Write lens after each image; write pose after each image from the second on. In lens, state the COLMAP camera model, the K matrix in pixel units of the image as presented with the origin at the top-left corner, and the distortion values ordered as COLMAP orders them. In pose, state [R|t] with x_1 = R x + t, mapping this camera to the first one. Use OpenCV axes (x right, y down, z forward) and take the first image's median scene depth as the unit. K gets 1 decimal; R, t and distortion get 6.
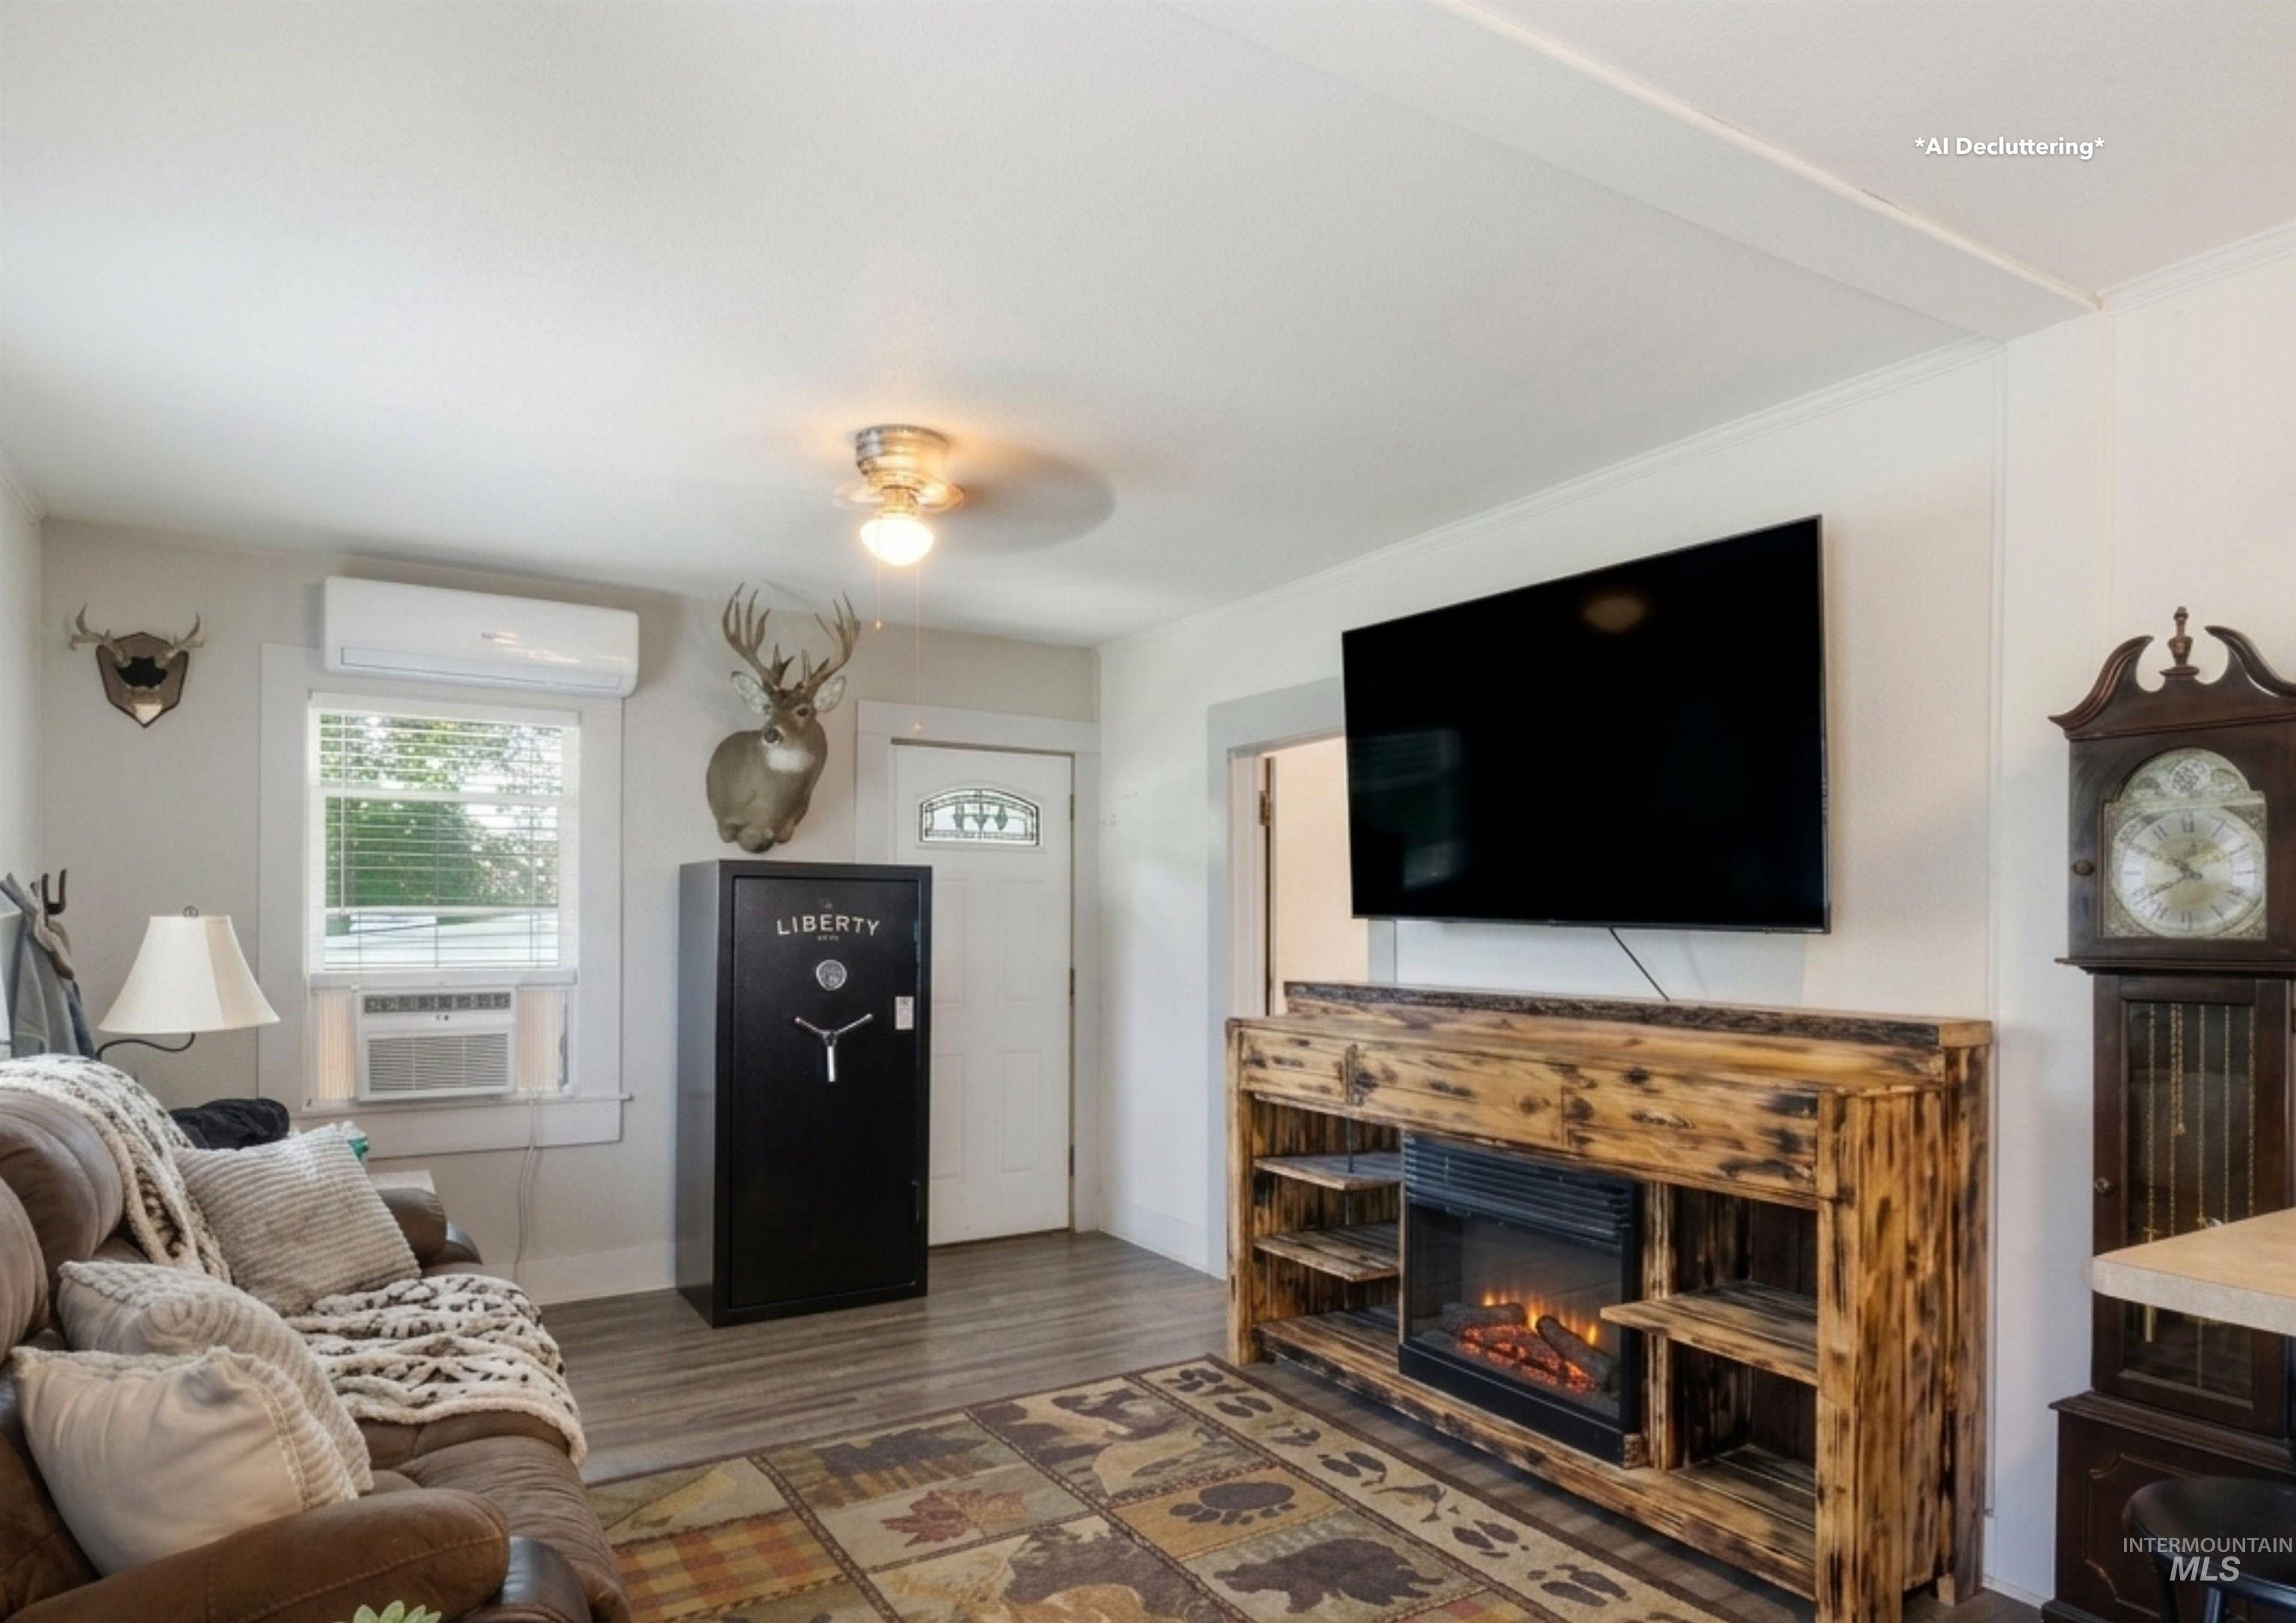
lens RADIAL K [[1398.4, 0, 1147.6], [0, 1398.4, 937.8], [0, 0, 1]] dist [-0.020851, -0.000892]
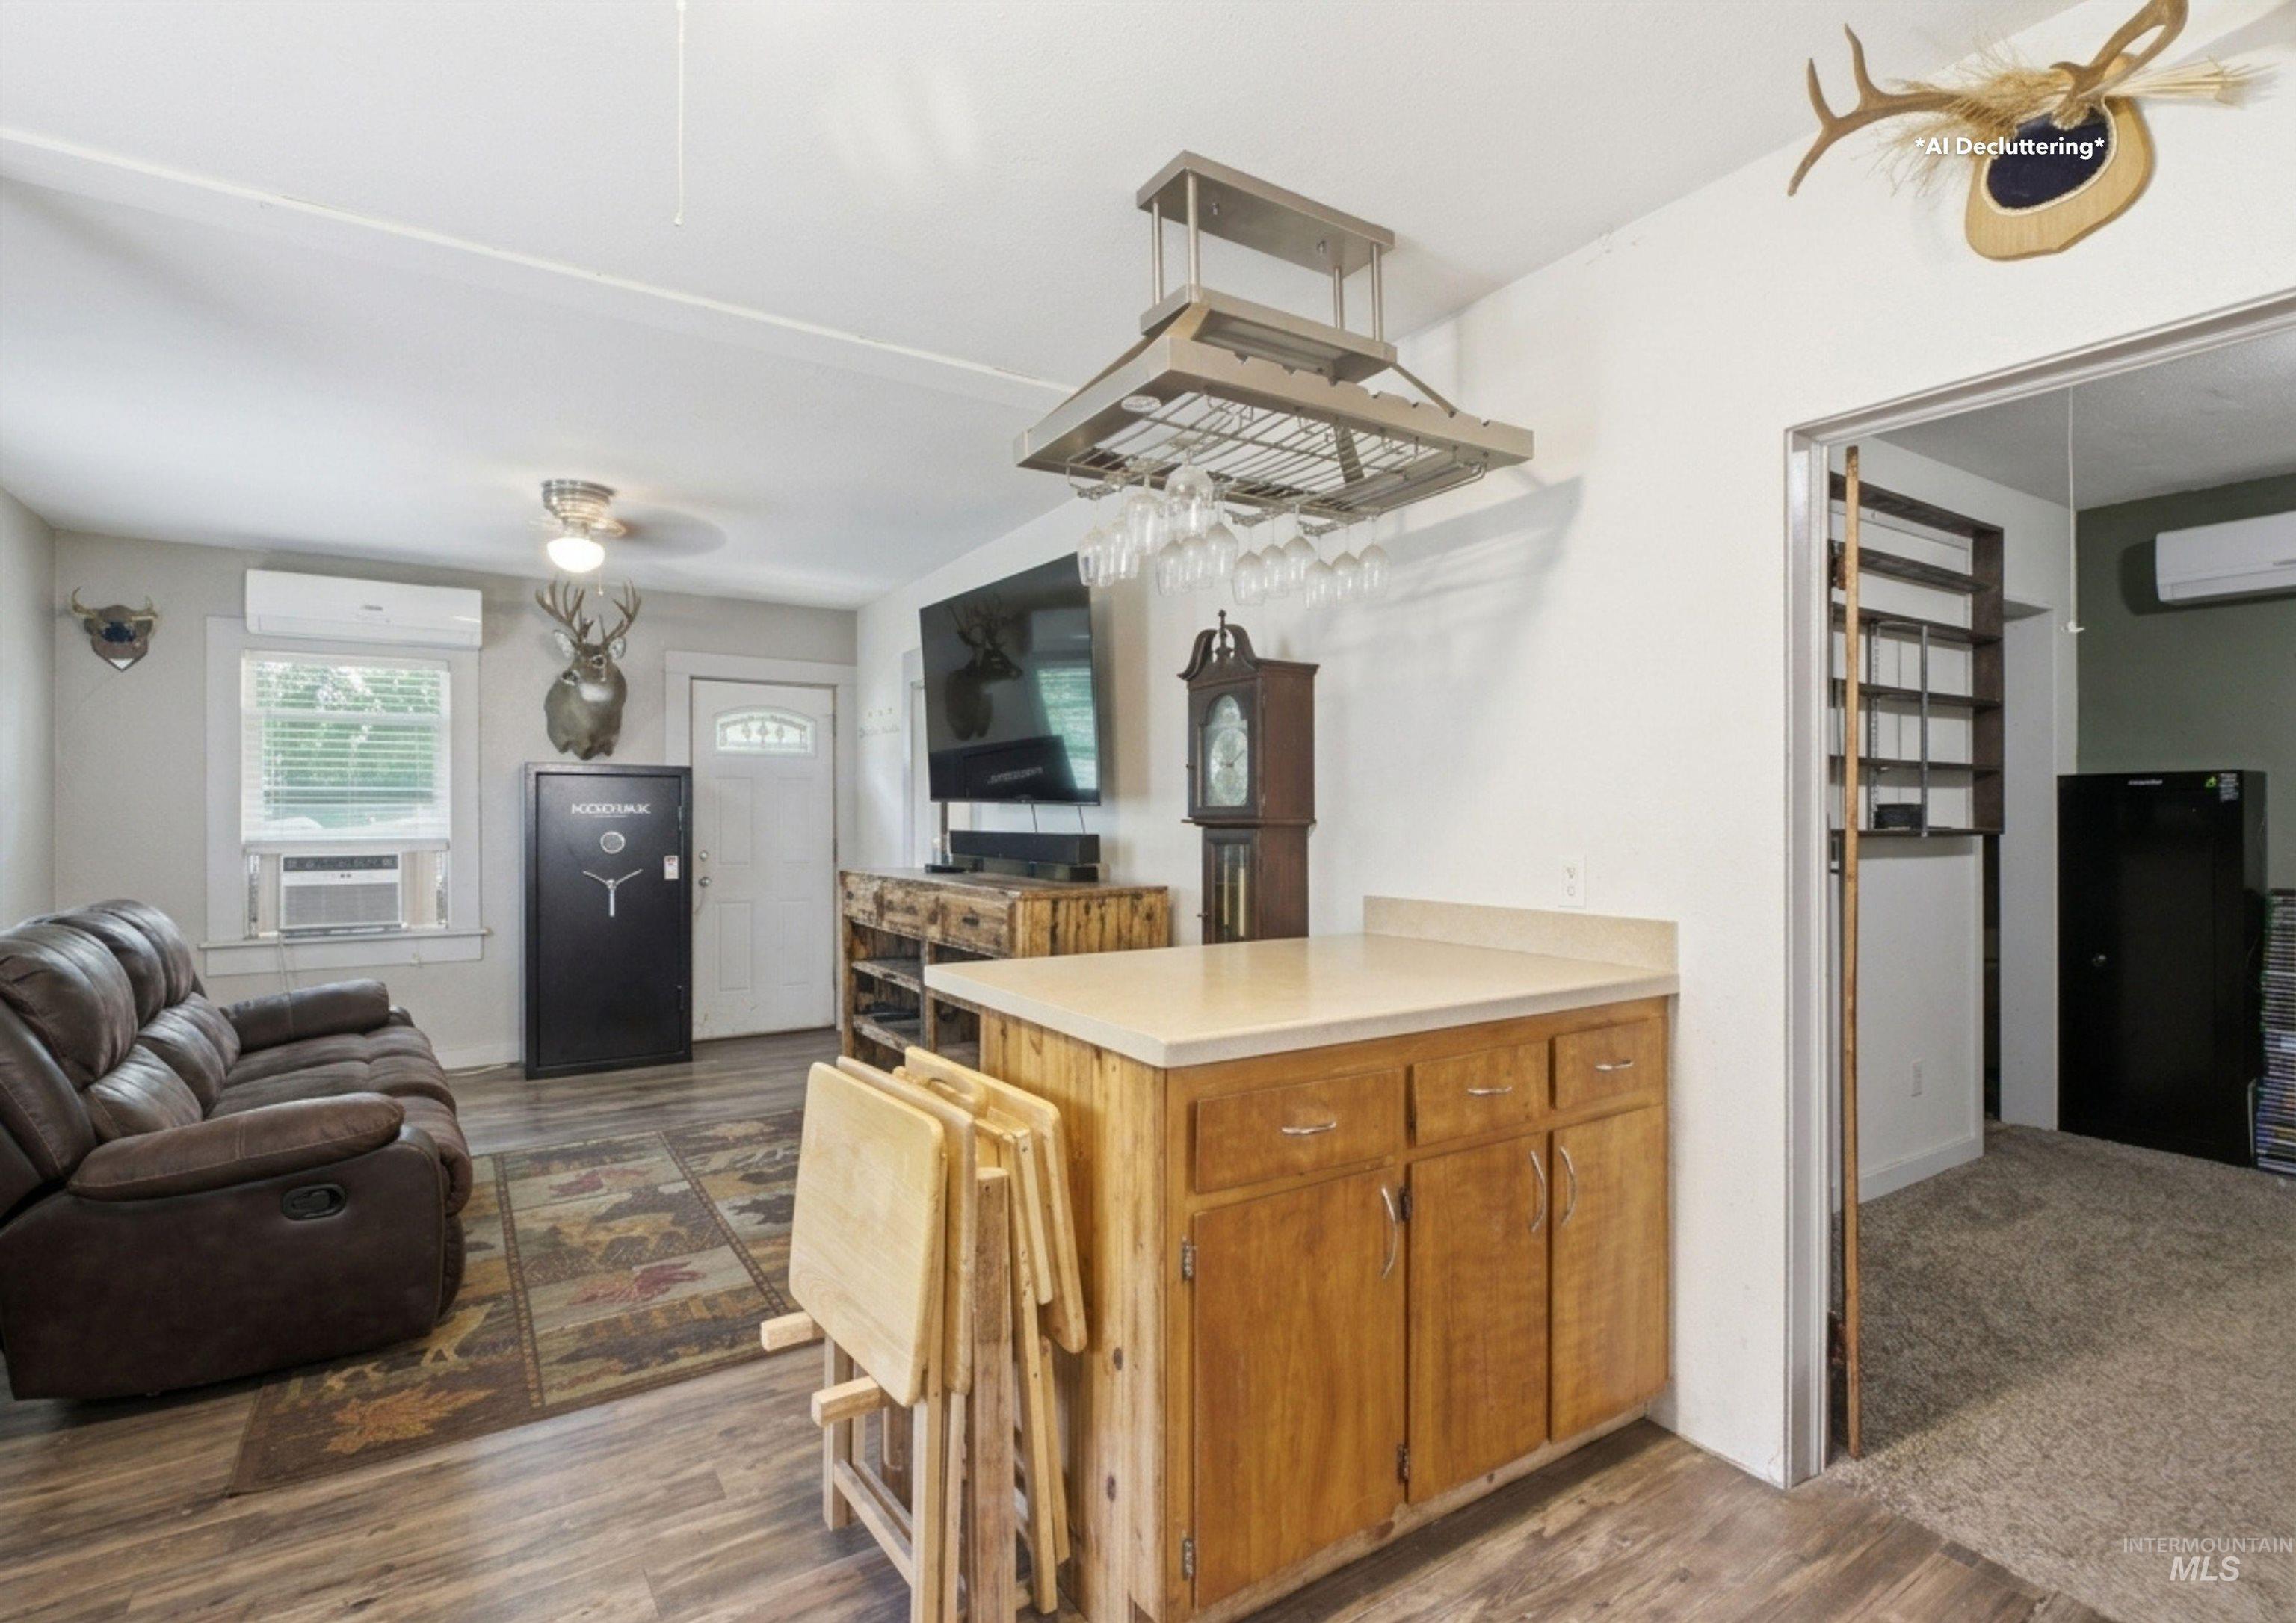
lens RADIAL K [[1106.5, 0, 1148.0], [0, 1106.5, 811.5], [0, 0, 1]] dist [-0.000862, -0.000191]
pose [[0.999322, -0.007689, 0.036000, 0.280761], [0.007998, 0.999932, -0.008452, 0.008946], [-0.035932, 0.008734, 0.999316, -0.168563]]
